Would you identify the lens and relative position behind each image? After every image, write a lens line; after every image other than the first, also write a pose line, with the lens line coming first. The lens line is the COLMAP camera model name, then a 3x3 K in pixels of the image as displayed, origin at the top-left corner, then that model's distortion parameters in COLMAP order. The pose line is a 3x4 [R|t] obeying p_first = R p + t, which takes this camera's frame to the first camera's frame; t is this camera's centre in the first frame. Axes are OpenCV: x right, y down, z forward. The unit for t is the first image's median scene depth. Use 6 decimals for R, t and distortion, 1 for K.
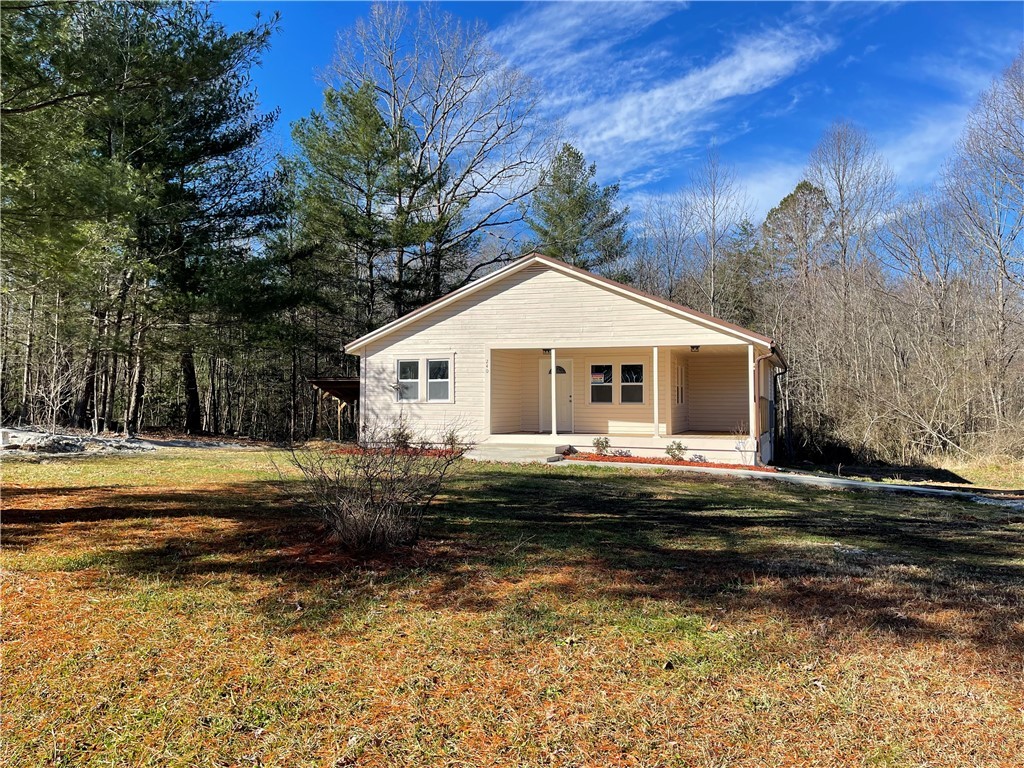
lens RADIAL K [[773.5, 0, 514.6], [0, 773.5, 387.4], [0, 0, 1]] dist [0.065073, -0.069186]
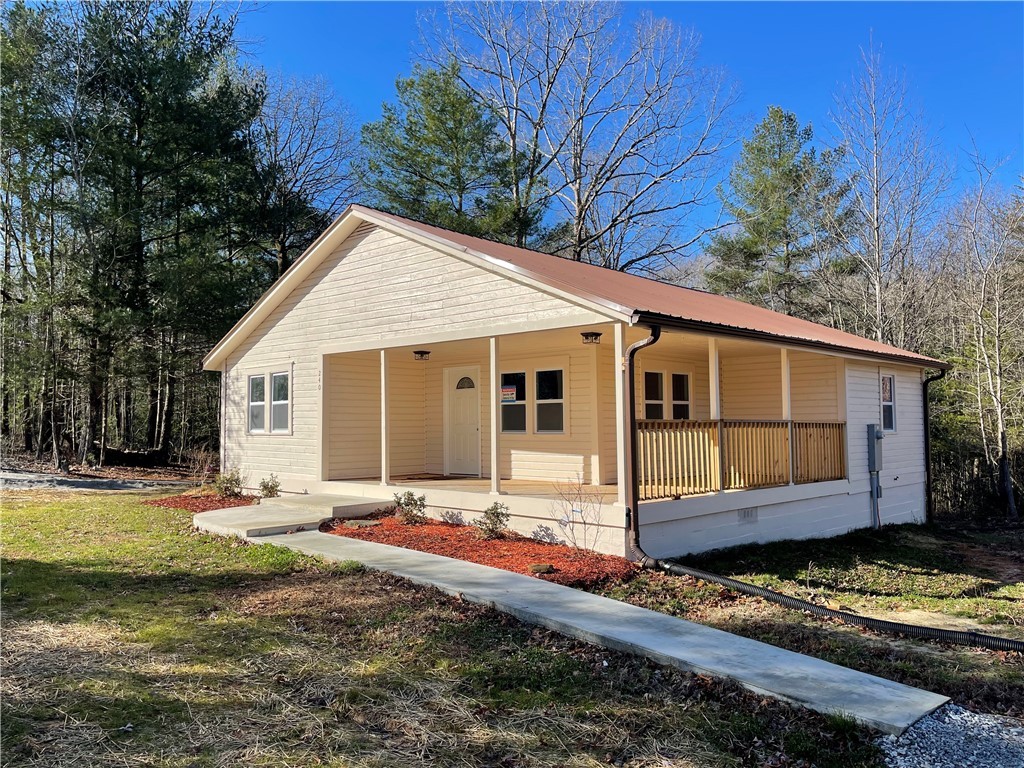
lens RADIAL K [[773.5, 0, 520.5], [0, 773.5, 381.9], [0, 0, 1]] dist [0.065073, -0.069186]
pose [[0.919562, -0.030609, -0.391752, 0.384308], [0.017145, 0.999137, -0.037823, 0.003190], [0.392571, 0.028064, 0.919293, 0.425425]]
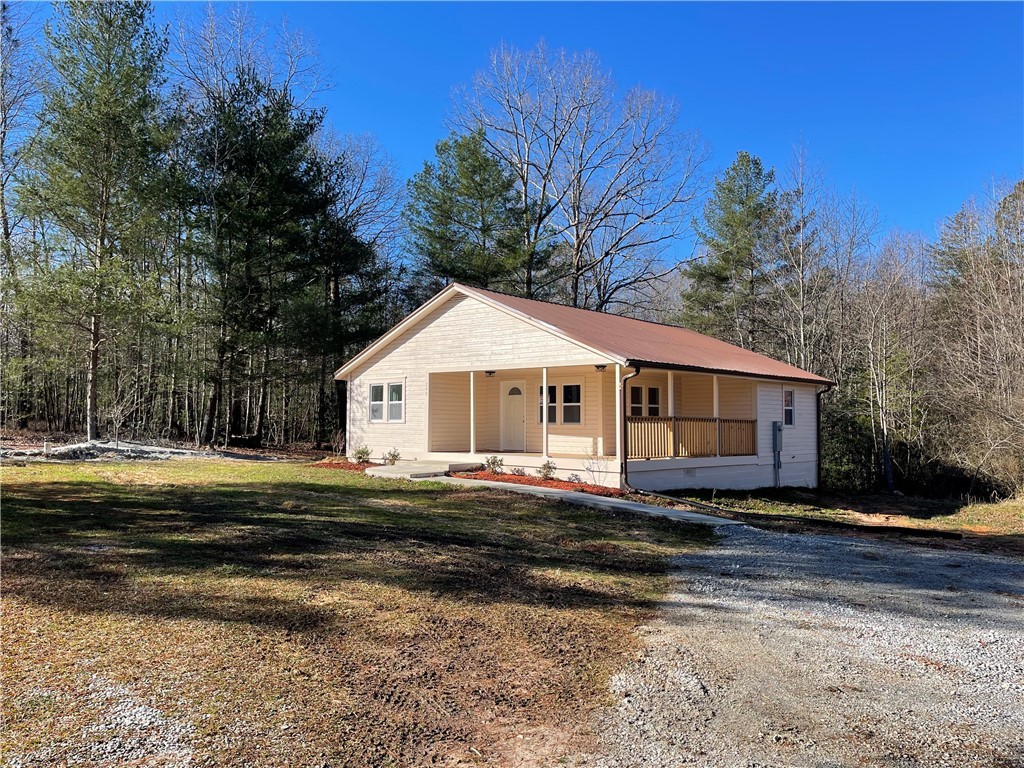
lens RADIAL K [[773.5, 0, 519.1], [0, 773.5, 387.6], [0, 0, 1]] dist [0.065073, -0.069186]
pose [[0.927137, -0.013891, -0.374466, 0.476192], [0.004226, 0.999637, -0.026621, 0.000382], [0.374700, 0.023099, 0.926858, 0.042123]]
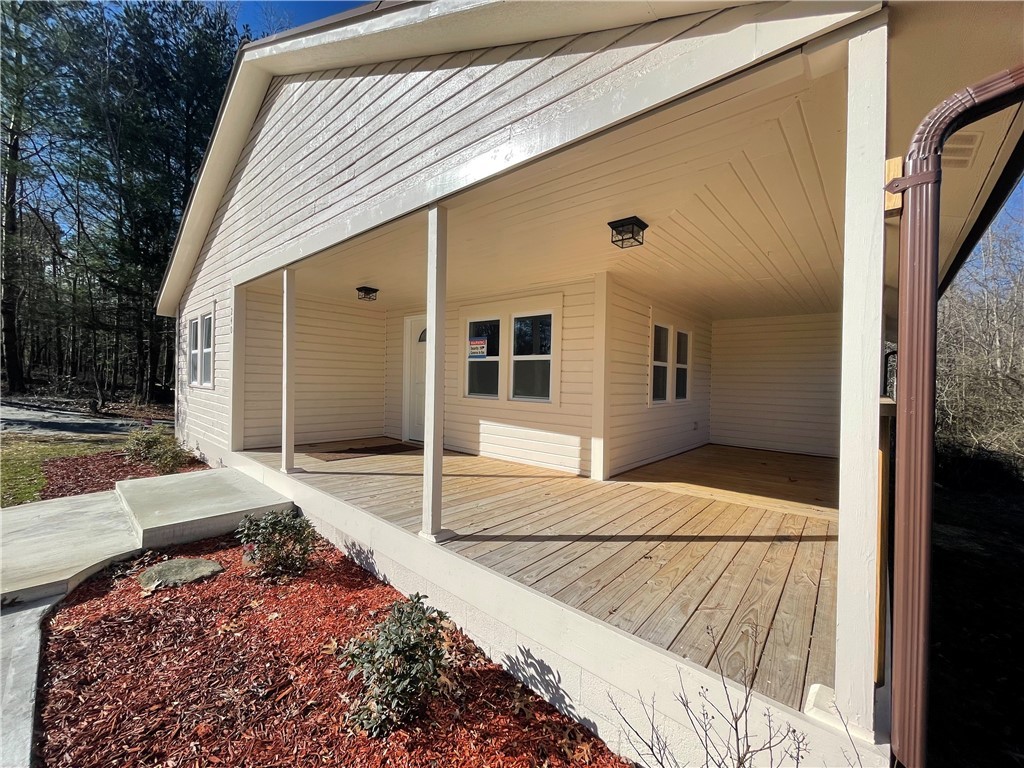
lens RADIAL K [[414.7, 0, 505.4], [0, 414.7, 383.4], [0, 0, 1]] dist [0.003017, 0.000755]
pose [[0.928401, 0.023823, -0.370816, 0.234782], [-0.015599, 0.999562, 0.025160, 0.005010], [0.371253, -0.017574, 0.928365, 0.781815]]
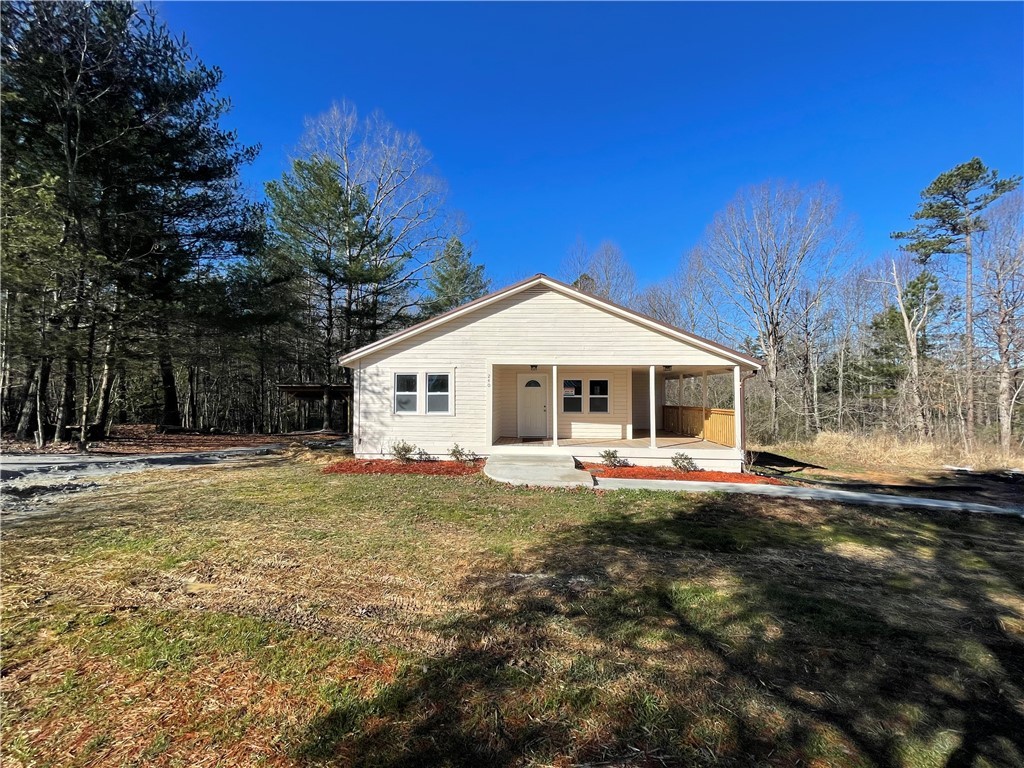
lens RADIAL K [[414.7, 0, 507.2], [0, 414.7, 383.9], [0, 0, 1]] dist [0.003017, 0.000755]
pose [[0.961341, 0.008288, 0.275234, -0.161357], [-0.006957, 0.999959, -0.005813, -0.019193], [-0.275271, 0.003673, 0.961360, 0.438828]]
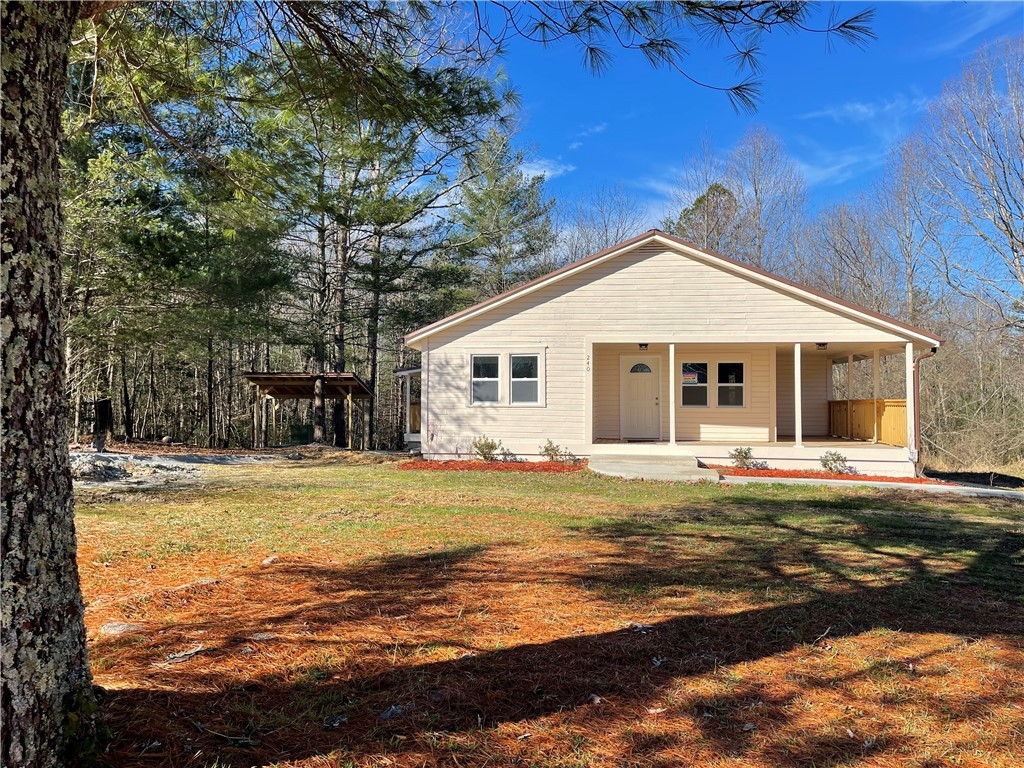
lens RADIAL K [[773.5, 0, 511.1], [0, 773.5, 390.8], [0, 0, 1]] dist [0.065073, -0.069186]
pose [[0.979721, 0.003207, 0.200339, -0.278641], [-0.004938, 0.999955, 0.008141, -0.003677], [-0.200303, -0.008965, 0.979693, 0.183727]]
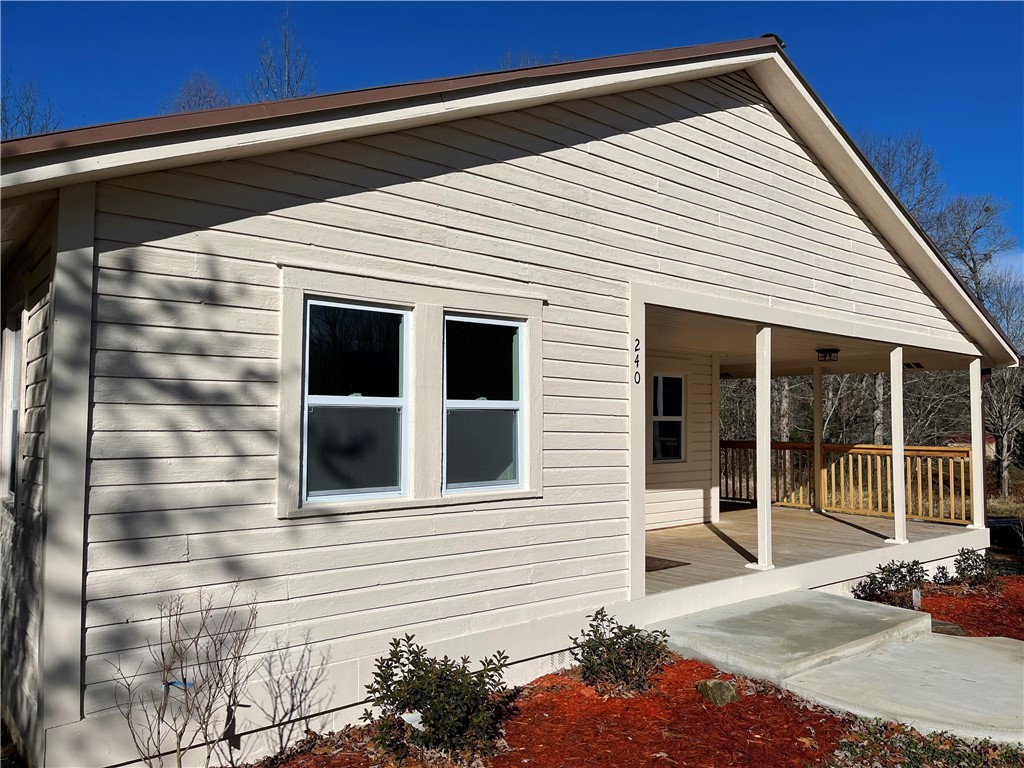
lens RADIAL K [[773.5, 0, 523.3], [0, 773.5, 380.8], [0, 0, 1]] dist [0.065073, -0.069186]
pose [[0.492547, 0.043730, 0.869186, -0.300715], [-0.017888, 0.999035, -0.040126, -0.006959], [-0.870102, 0.004216, 0.492854, 0.866022]]
